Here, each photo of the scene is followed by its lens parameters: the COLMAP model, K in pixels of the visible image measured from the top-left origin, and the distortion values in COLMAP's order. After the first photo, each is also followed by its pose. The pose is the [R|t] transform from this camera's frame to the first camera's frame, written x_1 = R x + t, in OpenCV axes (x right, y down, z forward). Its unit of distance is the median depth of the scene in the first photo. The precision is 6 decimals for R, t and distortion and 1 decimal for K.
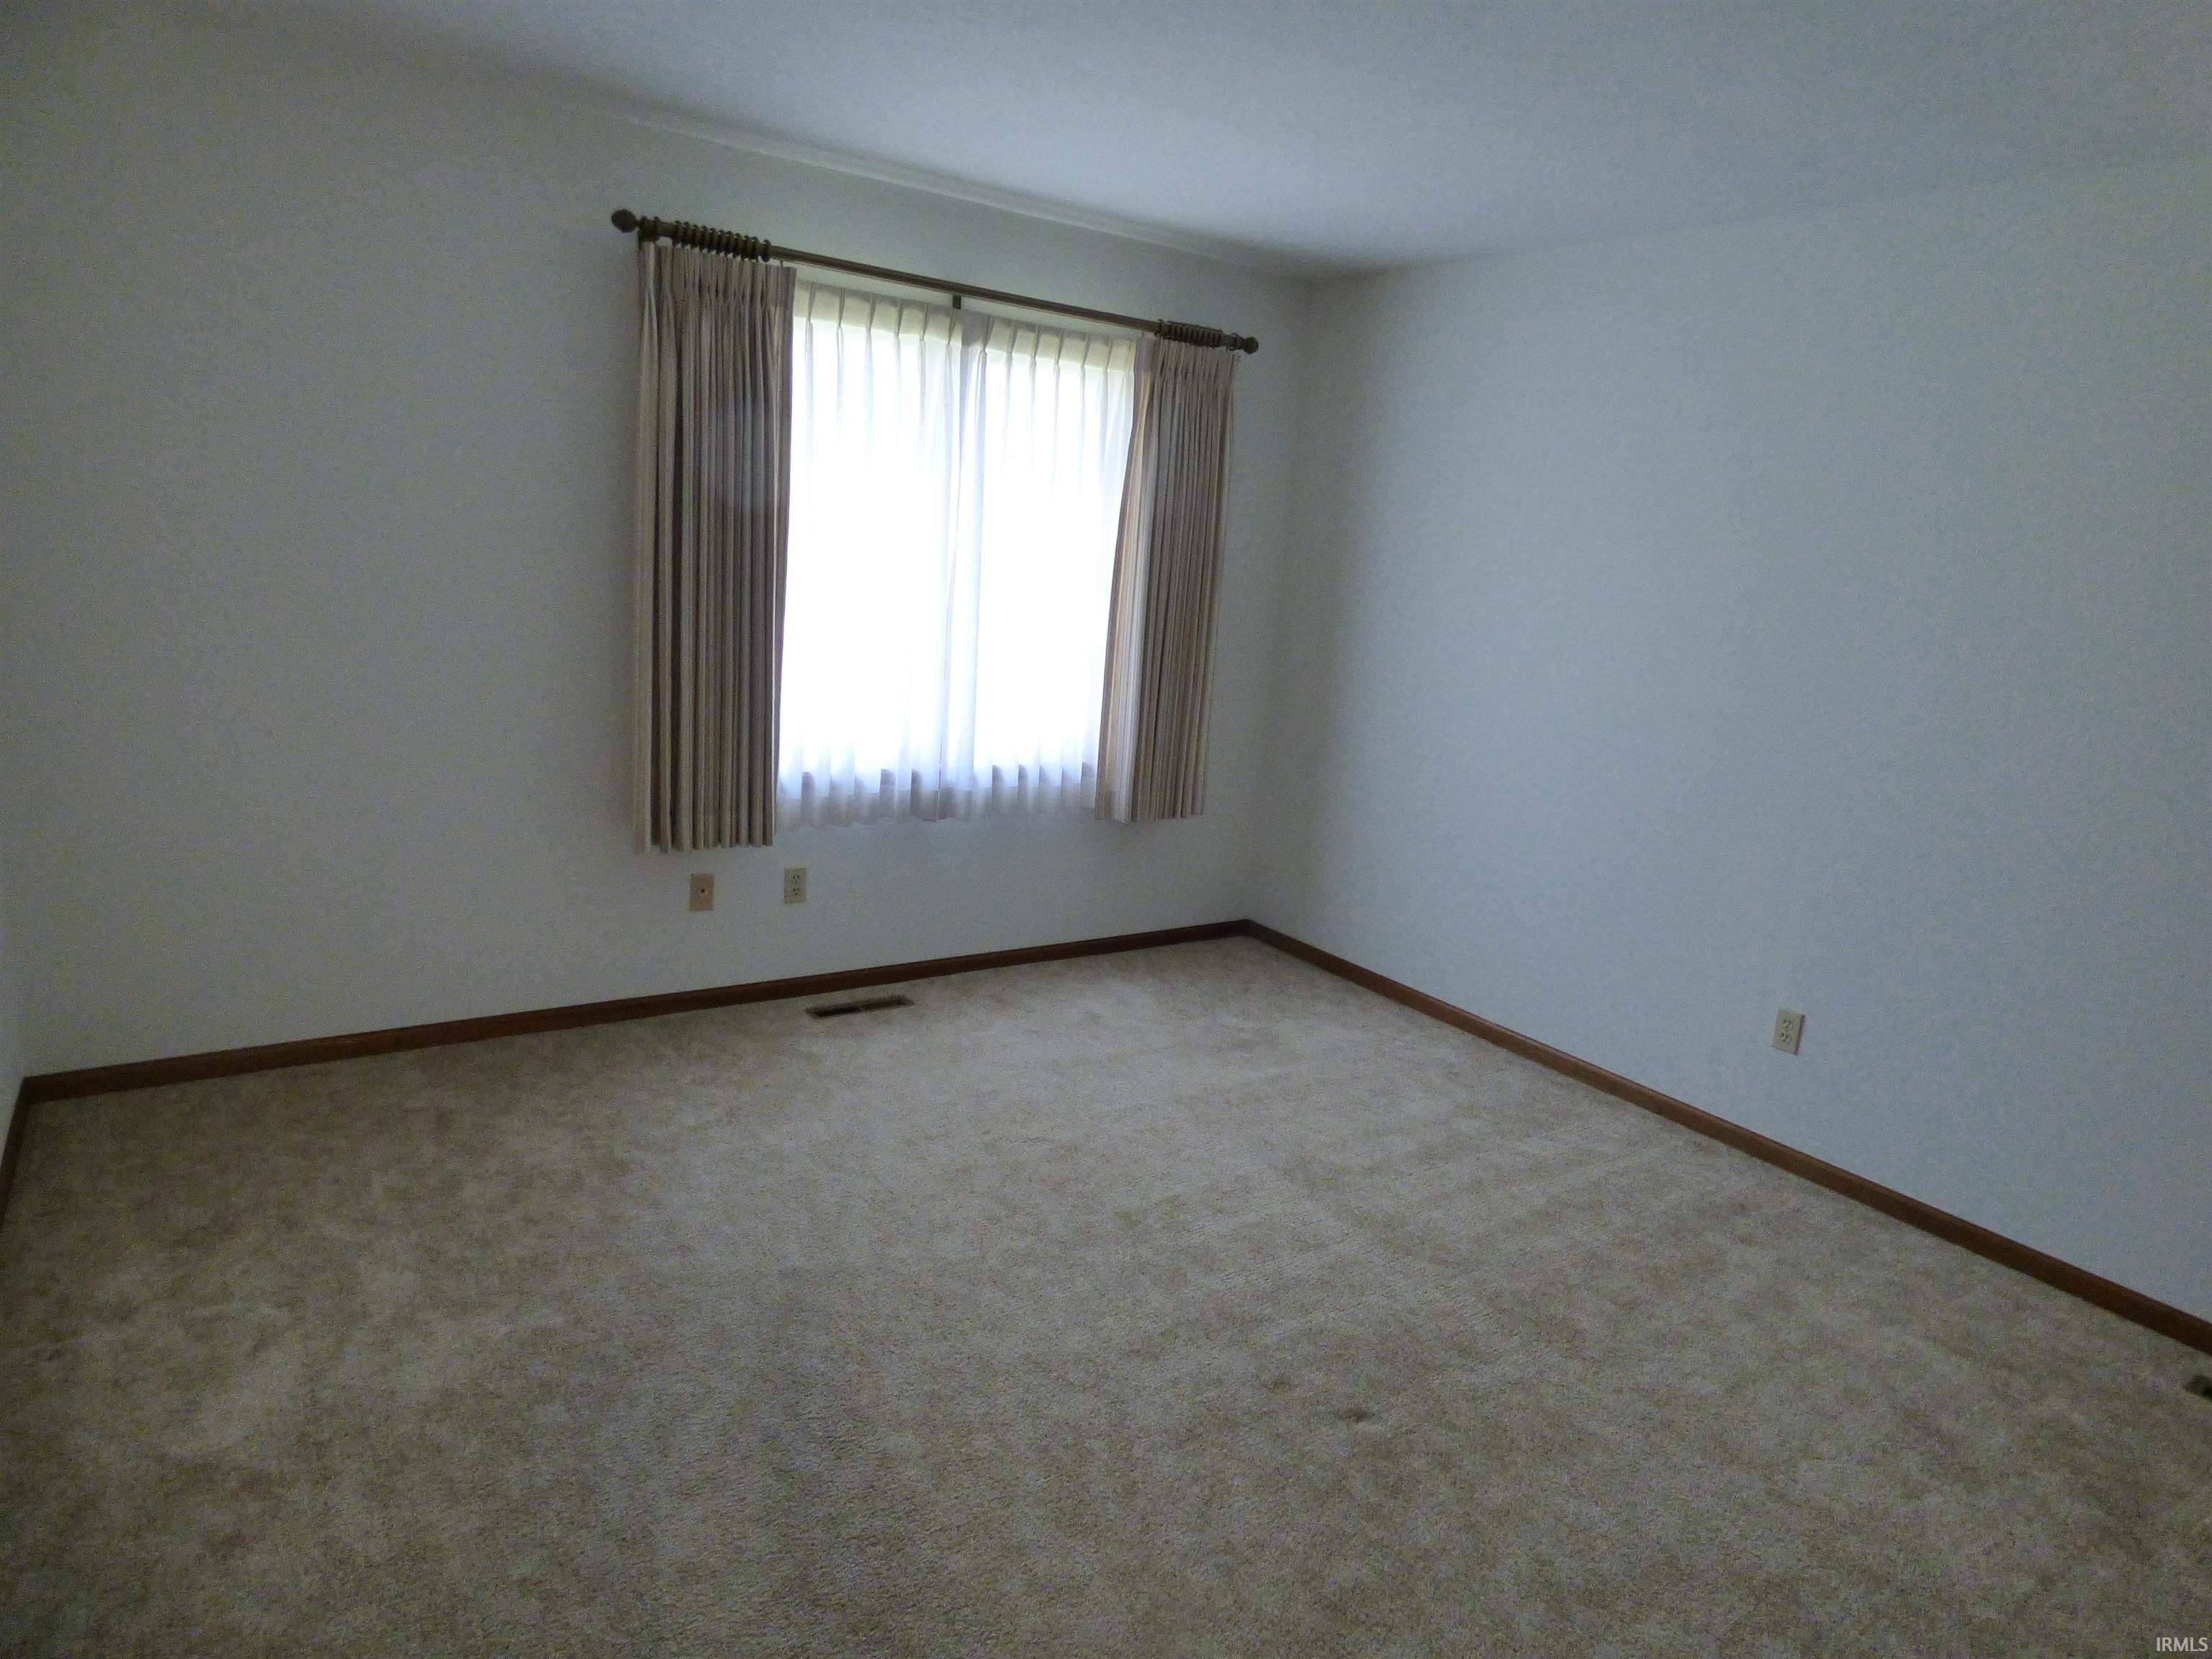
lens RADIAL K [[1209.0, 0, 1106.0], [0, 1209.0, 829.5], [0, 0, 1]] dist [0.066481, -0.000015]
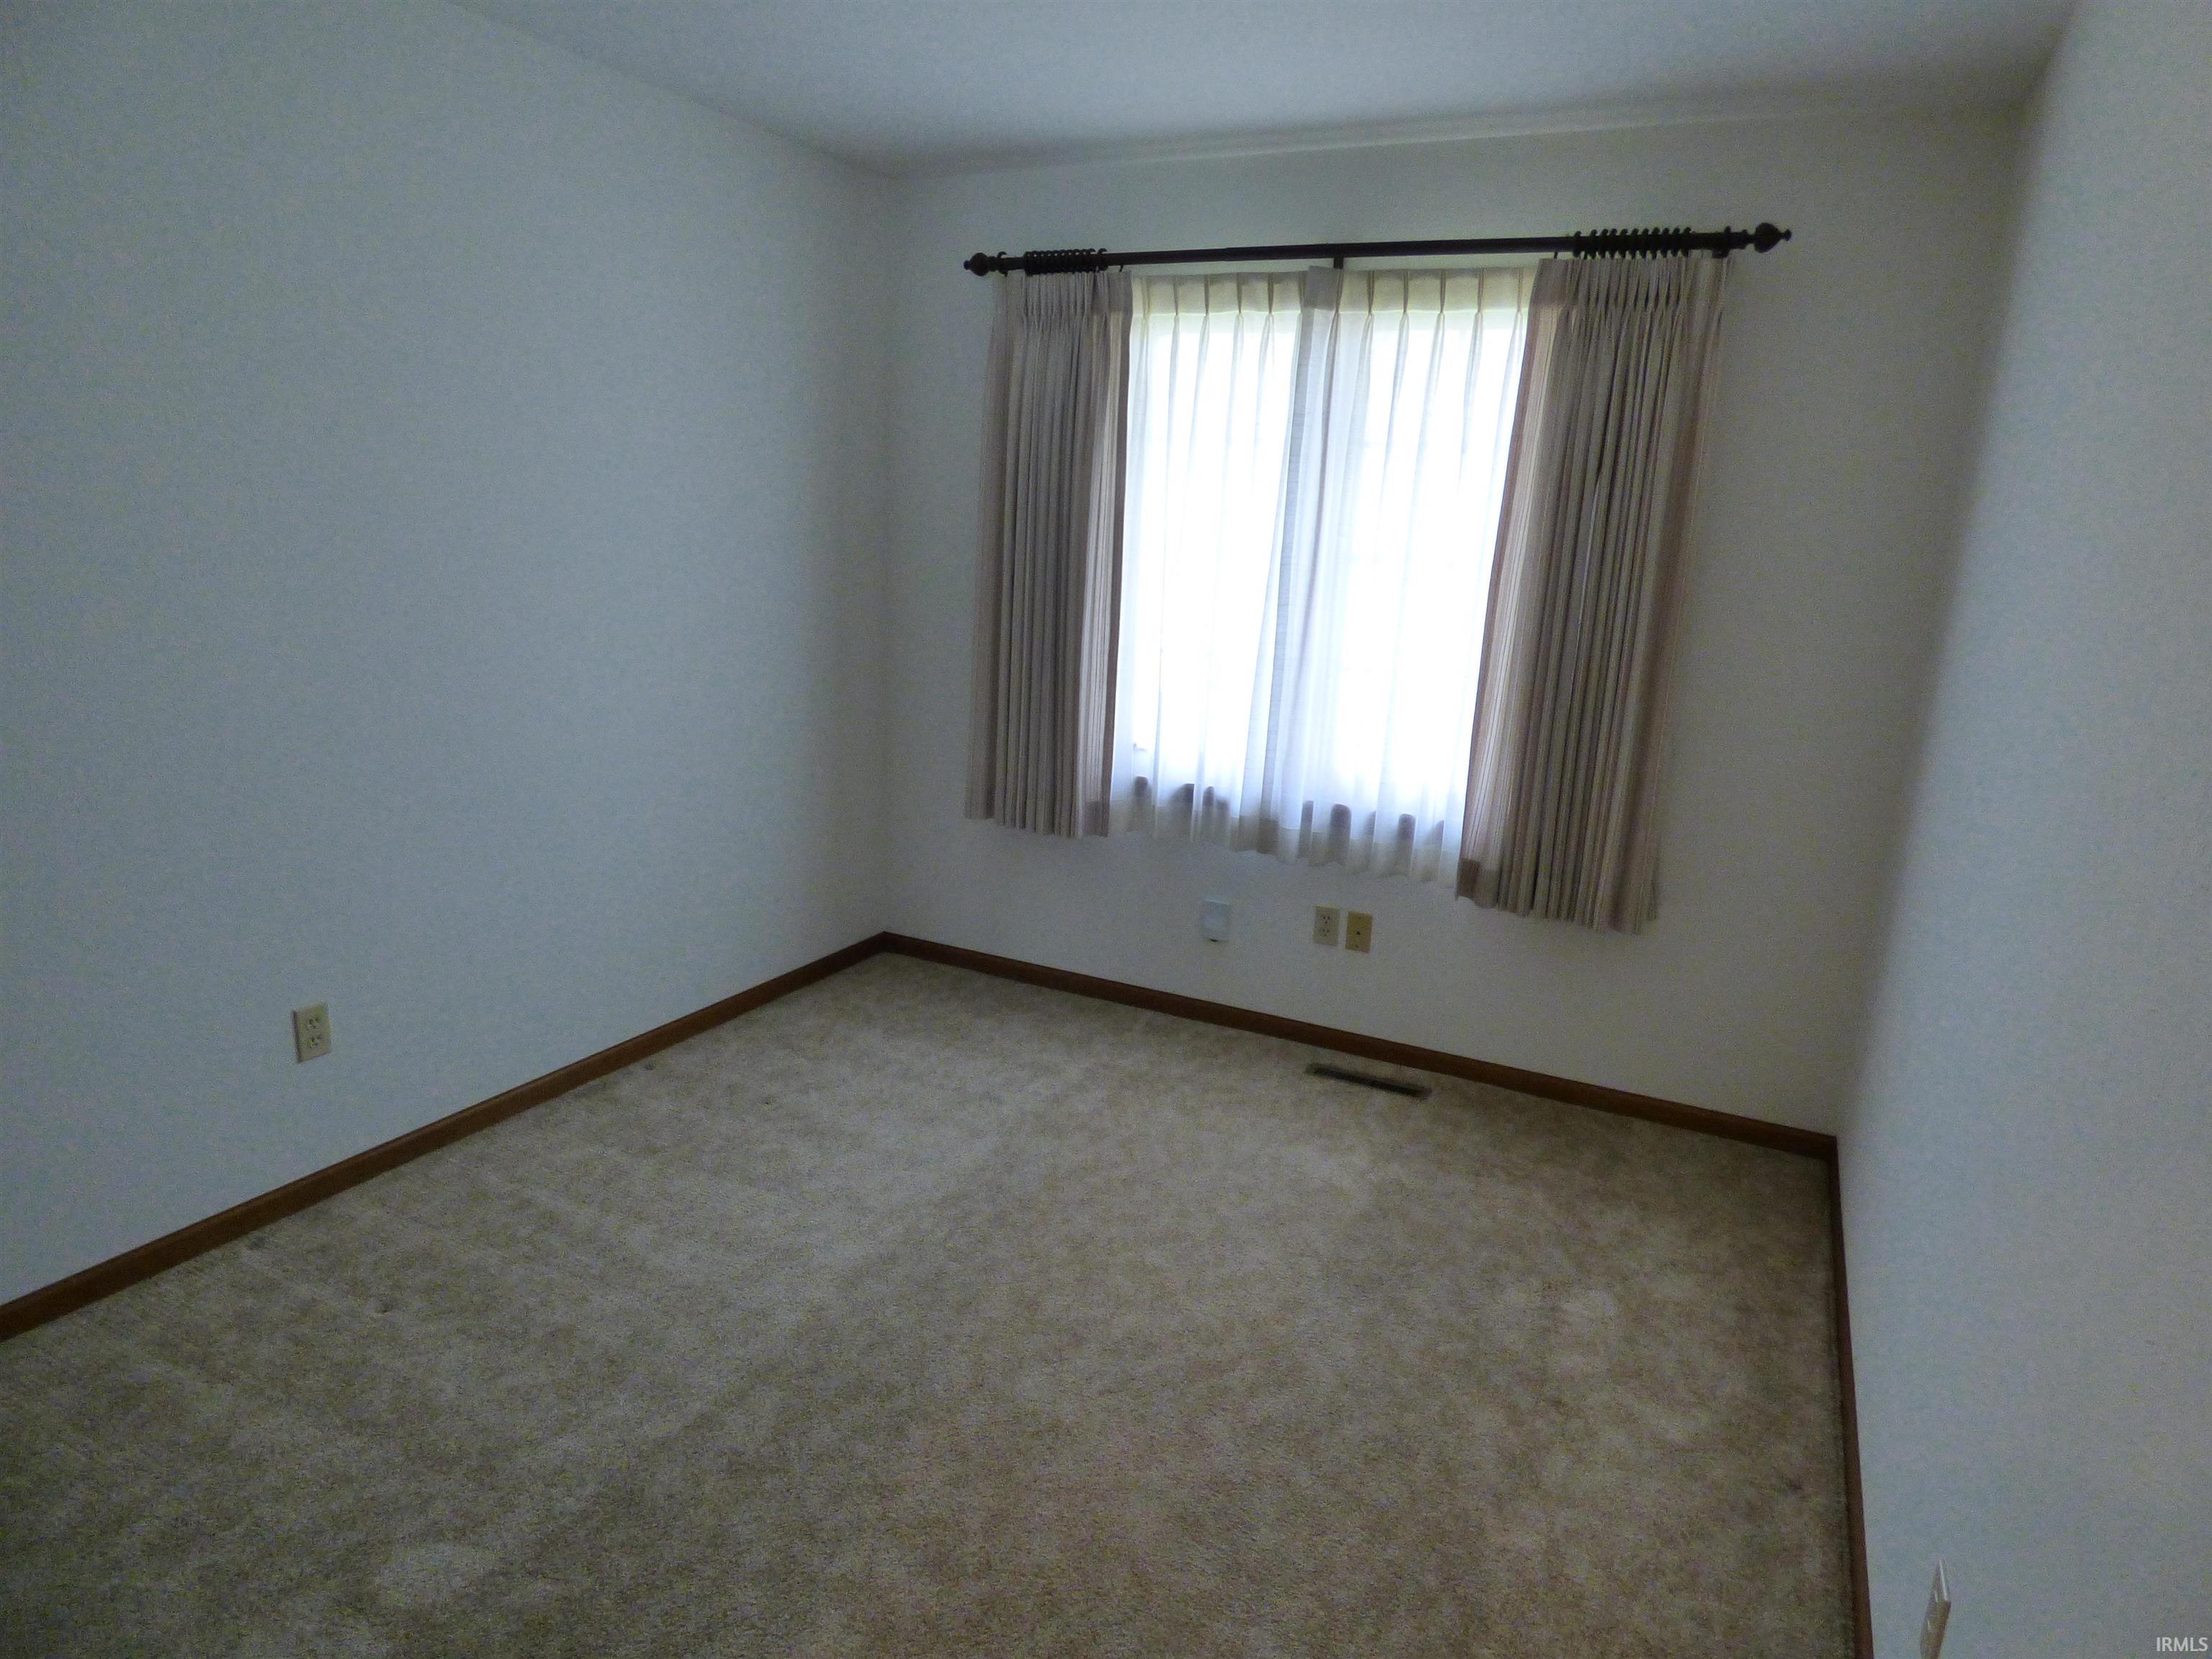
lens RADIAL K [[1335.8, 0, 1092.9], [0, 1335.8, 815.4], [0, 0, 1]] dist [-0.000437, -0.001283]
pose [[0.532341, 0.145671, -0.833902, 0.626481], [-0.205995, 0.977764, 0.039300, -0.049432], [0.821084, 0.150859, 0.550511, 0.388367]]
